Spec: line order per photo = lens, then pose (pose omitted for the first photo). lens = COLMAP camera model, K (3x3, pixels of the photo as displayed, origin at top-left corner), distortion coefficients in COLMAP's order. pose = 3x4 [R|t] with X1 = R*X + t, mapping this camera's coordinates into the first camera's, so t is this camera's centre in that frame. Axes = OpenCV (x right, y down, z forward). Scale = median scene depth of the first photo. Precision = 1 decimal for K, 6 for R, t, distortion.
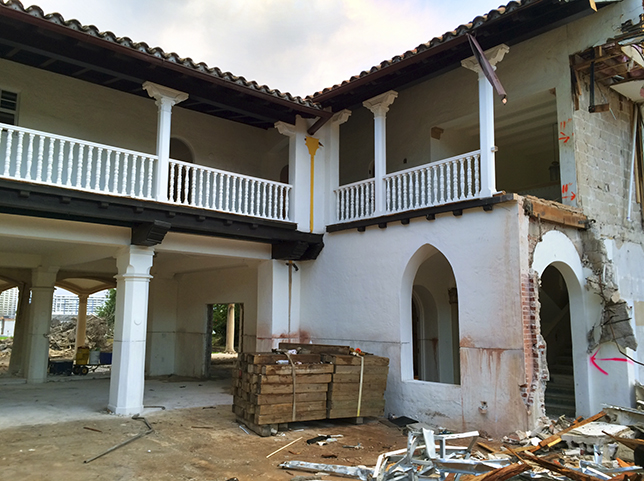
lens RADIAL K [[545.3, 0, 321.9], [0, 545.3, 238.2], [0, 0, 1]] dist [0.066474, -0.093527]
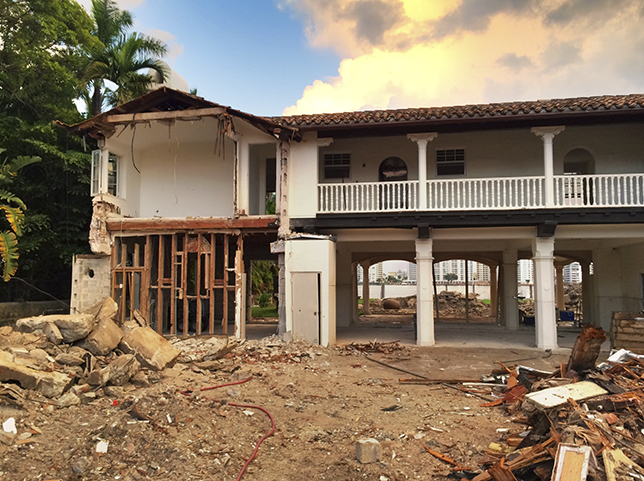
lens RADIAL K [[545.3, 0, 321.8], [0, 545.3, 241.9], [0, 0, 1]] dist [0.066474, -0.093527]
pose [[0.616393, -0.069275, -0.784386, 0.483944], [0.123935, 0.992242, 0.009759, -0.066145], [0.777625, -0.103228, 0.620196, -0.395483]]
